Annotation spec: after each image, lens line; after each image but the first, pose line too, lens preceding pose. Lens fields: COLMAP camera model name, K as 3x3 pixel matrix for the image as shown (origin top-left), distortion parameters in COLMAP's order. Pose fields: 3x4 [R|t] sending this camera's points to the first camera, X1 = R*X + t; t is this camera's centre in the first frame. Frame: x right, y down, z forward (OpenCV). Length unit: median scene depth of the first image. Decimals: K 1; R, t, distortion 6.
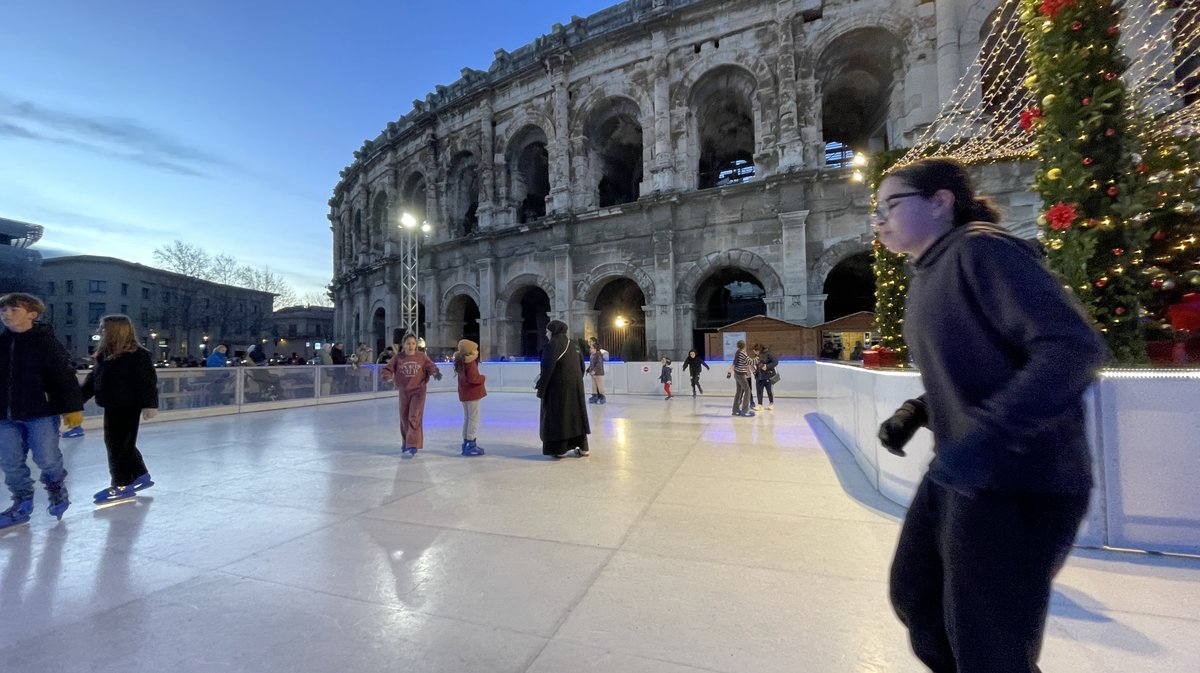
lens RADIAL K [[486.0, 0, 590.8], [0, 486.0, 334.6], [0, 0, 1]] dist [-0.004816, 0.000276]
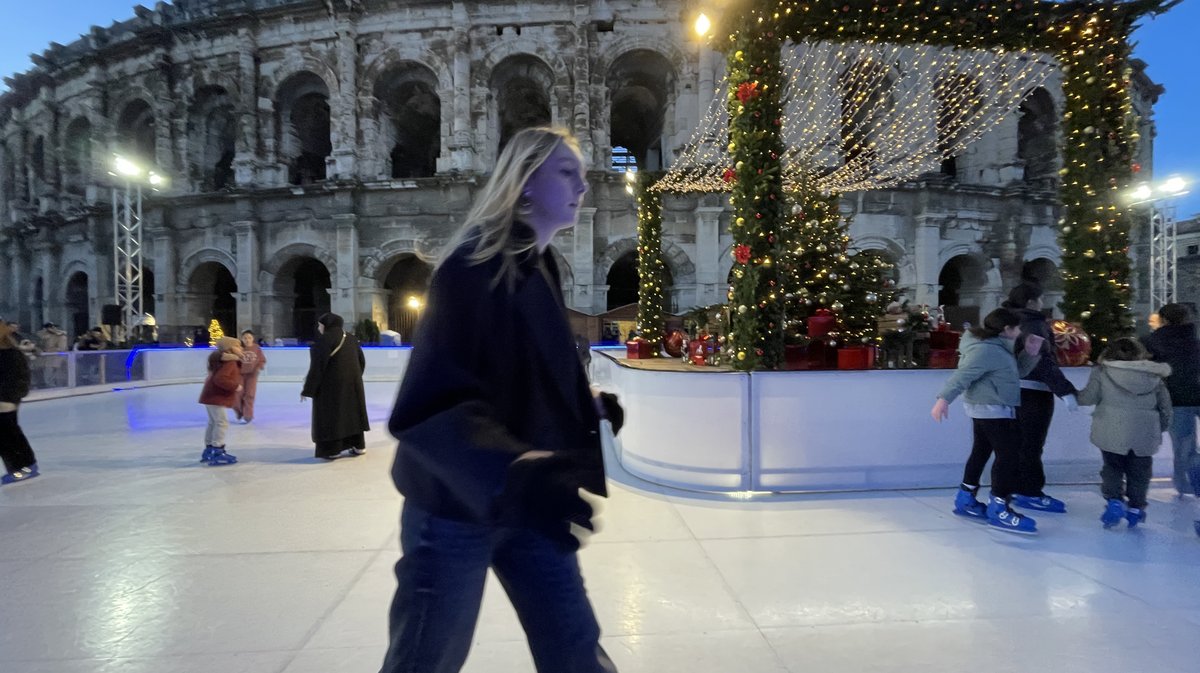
lens RADIAL K [[486.0, 0, 588.1], [0, 486.0, 333.2], [0, 0, 1]] dist [-0.004816, 0.000276]
pose [[0.920601, 0.010097, 0.390374, 0.004898], [-0.024796, 0.999160, 0.032633, -0.006632], [-0.389717, -0.039722, 0.920078, -0.011227]]
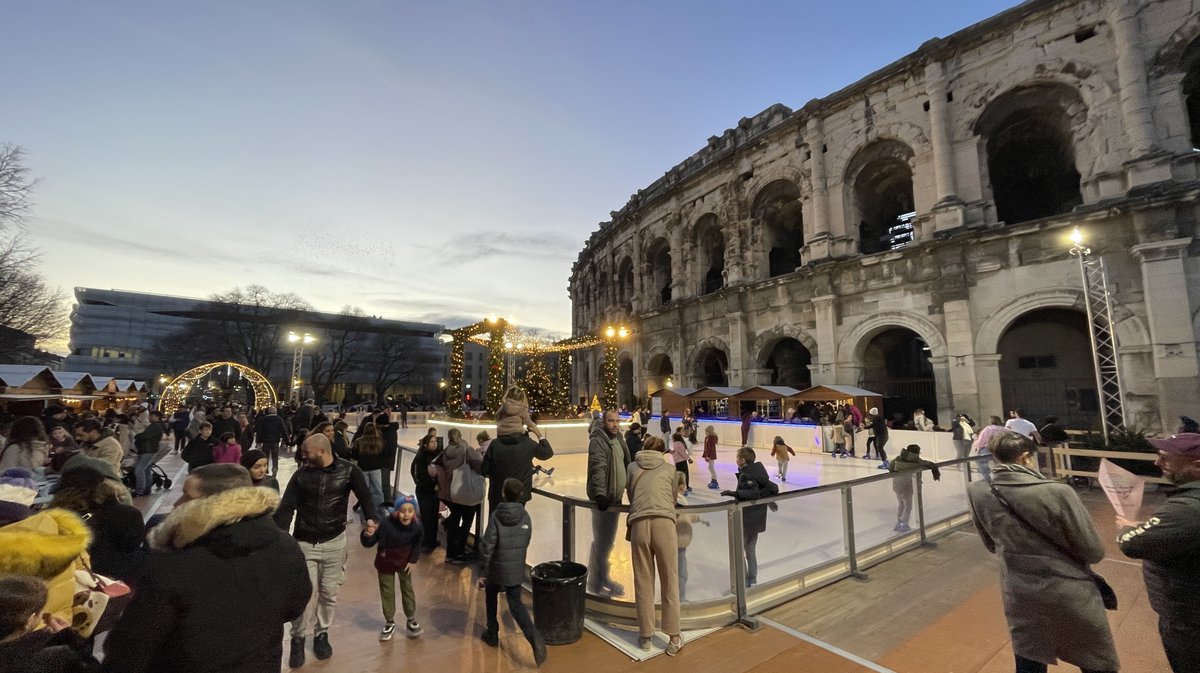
lens RADIAL K [[486.0, 0, 598.9], [0, 486.0, 342.9], [0, 0, 1]] dist [-0.004816, 0.000276]
pose [[0.826005, -0.043504, -0.561981, 0.797638], [0.001499, 0.997183, -0.074992, -0.046234], [0.563660, 0.061101, 0.823744, -0.379583]]
